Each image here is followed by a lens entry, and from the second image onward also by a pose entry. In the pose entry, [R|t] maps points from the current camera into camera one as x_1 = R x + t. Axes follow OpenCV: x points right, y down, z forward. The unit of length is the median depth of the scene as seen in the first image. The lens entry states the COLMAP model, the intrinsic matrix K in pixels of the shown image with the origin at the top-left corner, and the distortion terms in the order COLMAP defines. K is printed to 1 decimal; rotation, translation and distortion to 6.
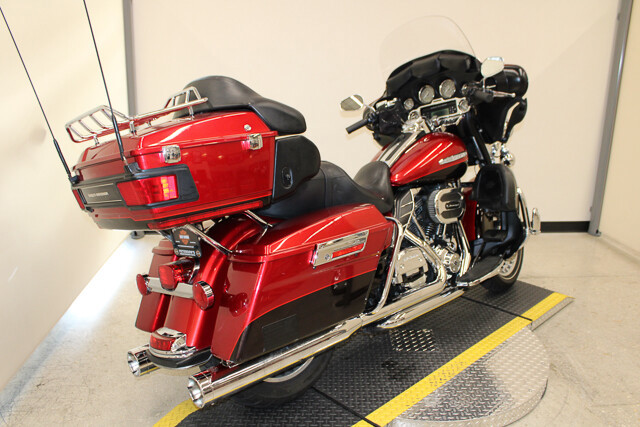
lens RADIAL K [[526.2, 0, 315.8], [0, 526.2, 212.1], [0, 0, 1]] dist [-0.157886, 0.107999]
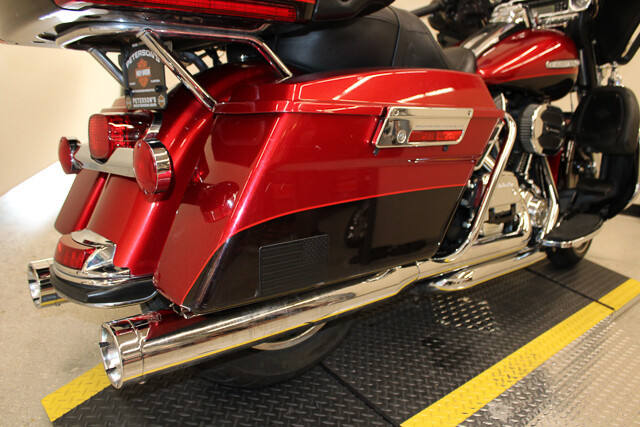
lens RADIAL K [[522.2, 0, 322.7], [0, 522.2, 207.5], [0, 0, 1]] dist [-0.135929, 0.040258]
pose [[0.988585, 0.149939, 0.014783, -0.042408], [-0.150615, 0.986037, 0.071038, 0.104534], [-0.003925, -0.072454, 0.997364, 0.384370]]
